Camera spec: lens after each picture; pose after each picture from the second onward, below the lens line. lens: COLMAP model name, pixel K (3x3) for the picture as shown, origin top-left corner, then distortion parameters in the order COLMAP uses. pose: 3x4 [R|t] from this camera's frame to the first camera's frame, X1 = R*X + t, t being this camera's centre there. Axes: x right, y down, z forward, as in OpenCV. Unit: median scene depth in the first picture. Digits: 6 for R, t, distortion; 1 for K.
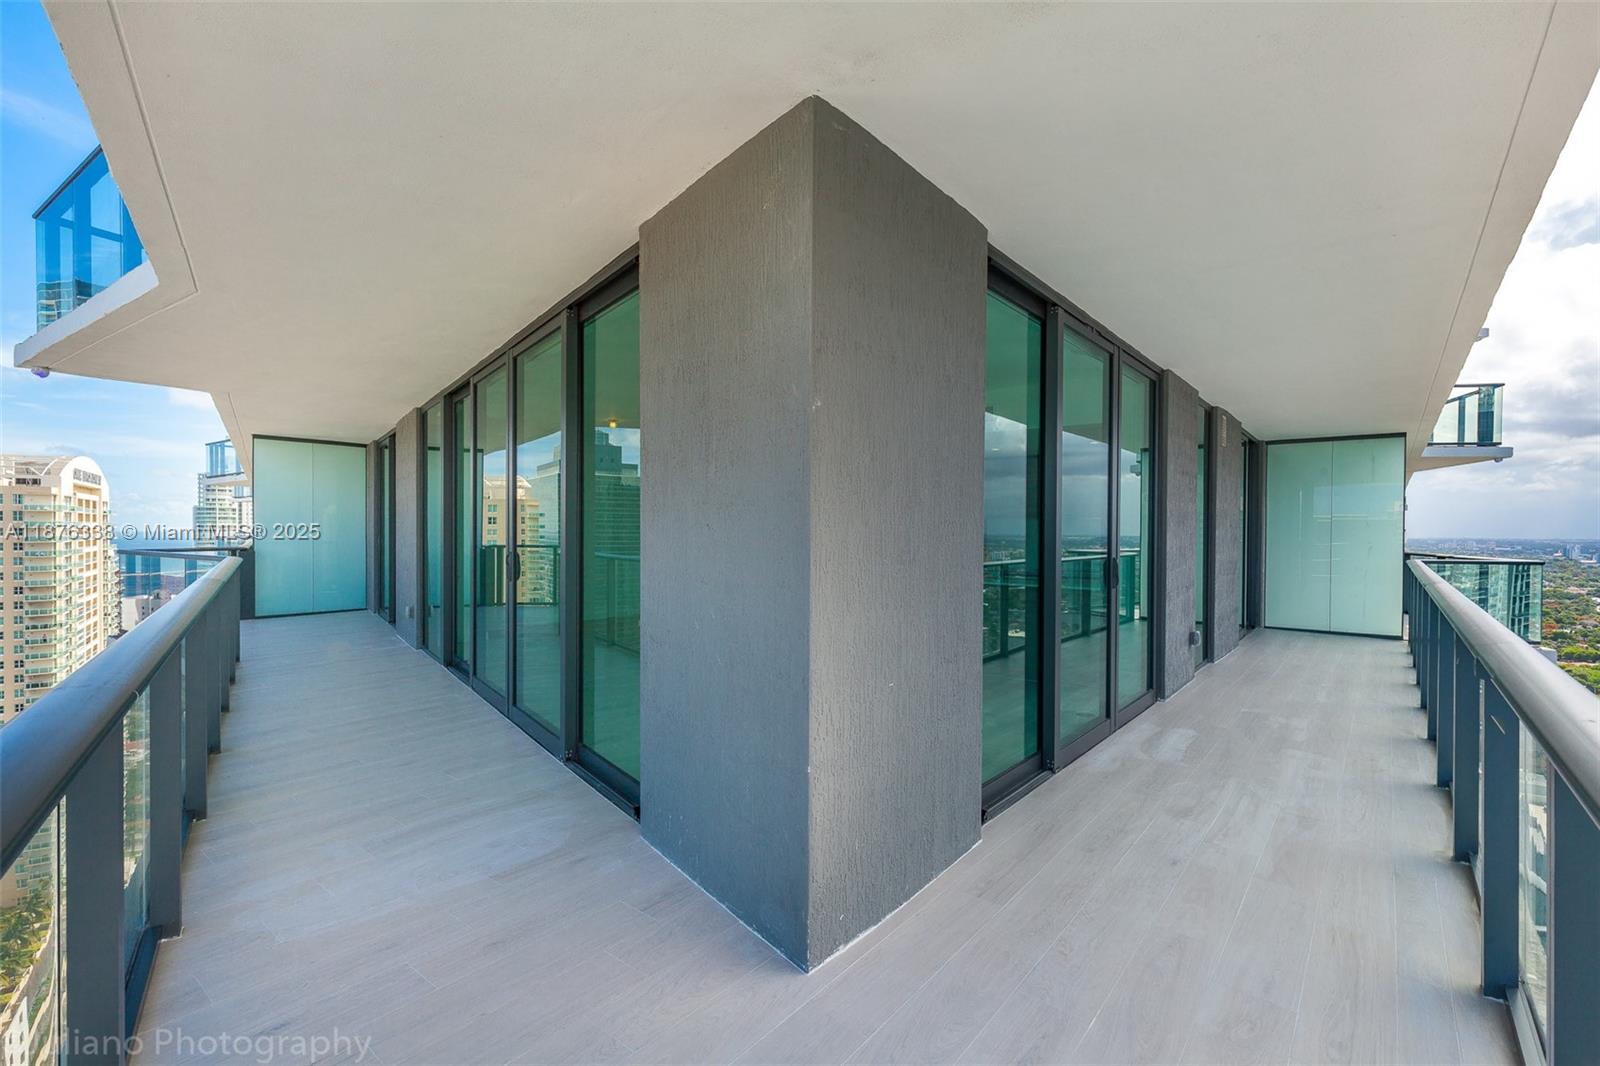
lens RADIAL K [[725.9, 0, 796.2], [0, 725.9, 534.1], [0, 0, 1]] dist [0.015916, -0.005355]
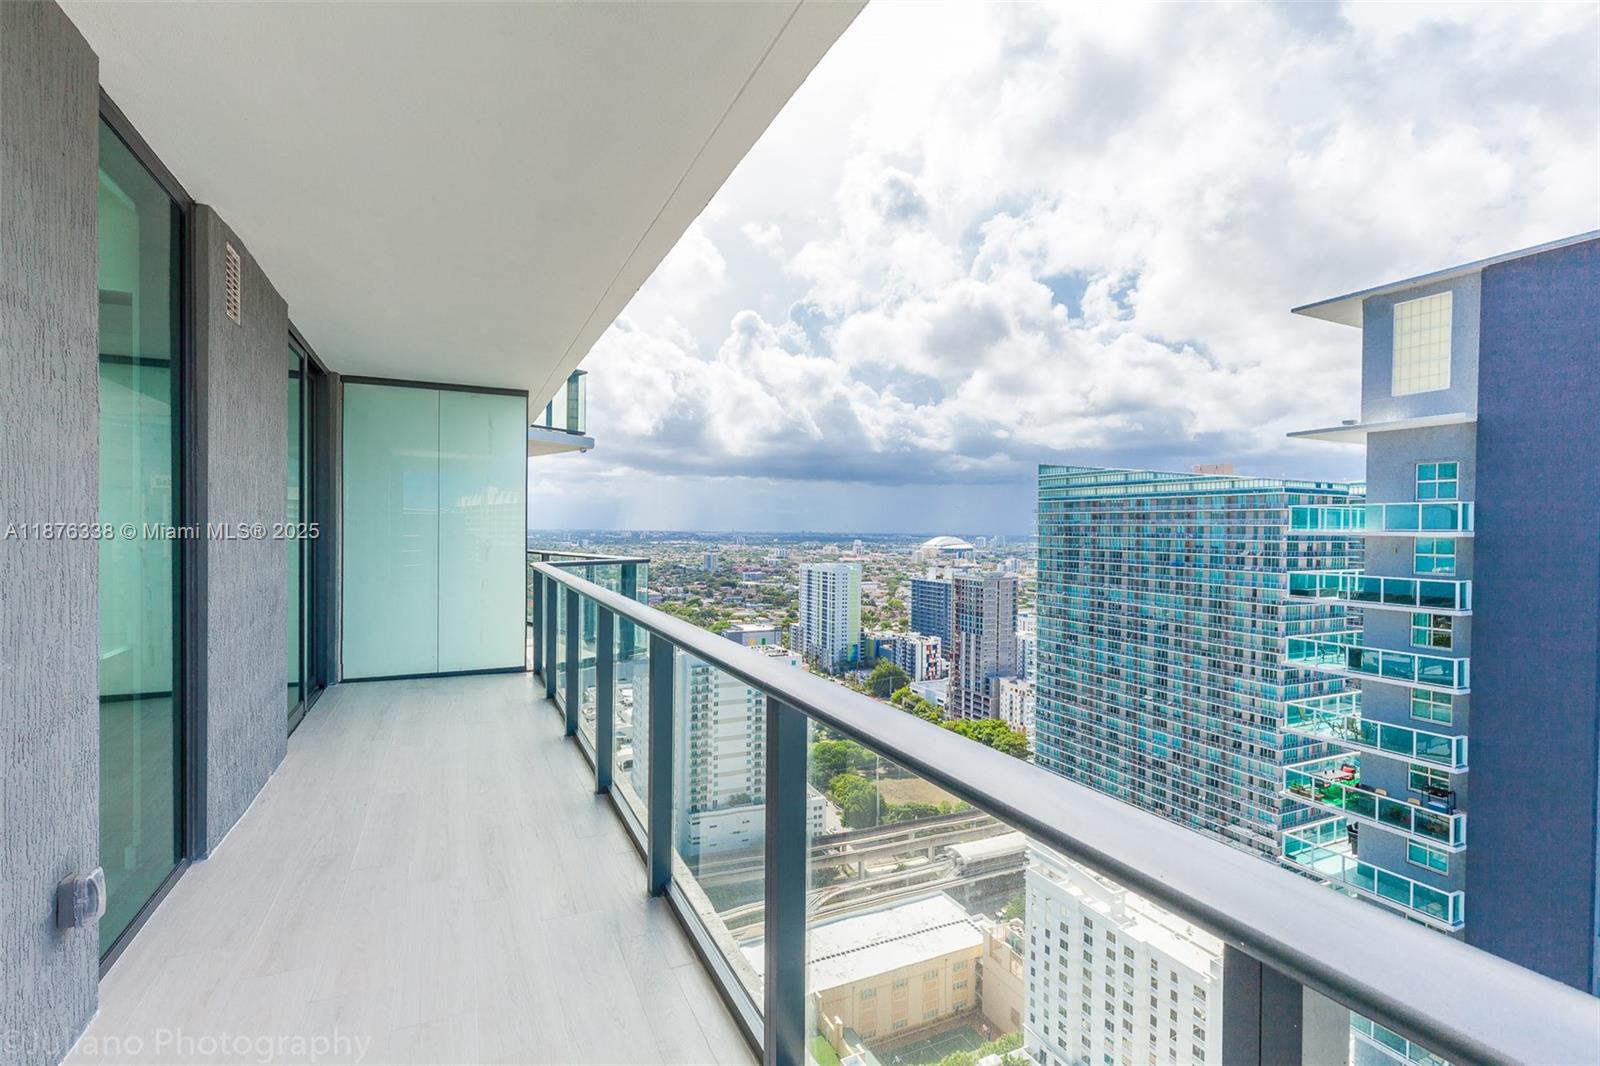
lens RADIAL K [[725.9, 0, 802.4], [0, 725.9, 533.4], [0, 0, 1]] dist [0.015916, -0.005355]
pose [[0.431088, -0.011767, 0.902233, 0.276181], [0.000442, 0.999918, 0.012829, -0.004134], [-0.902310, -0.005131, 0.431058, 0.417506]]
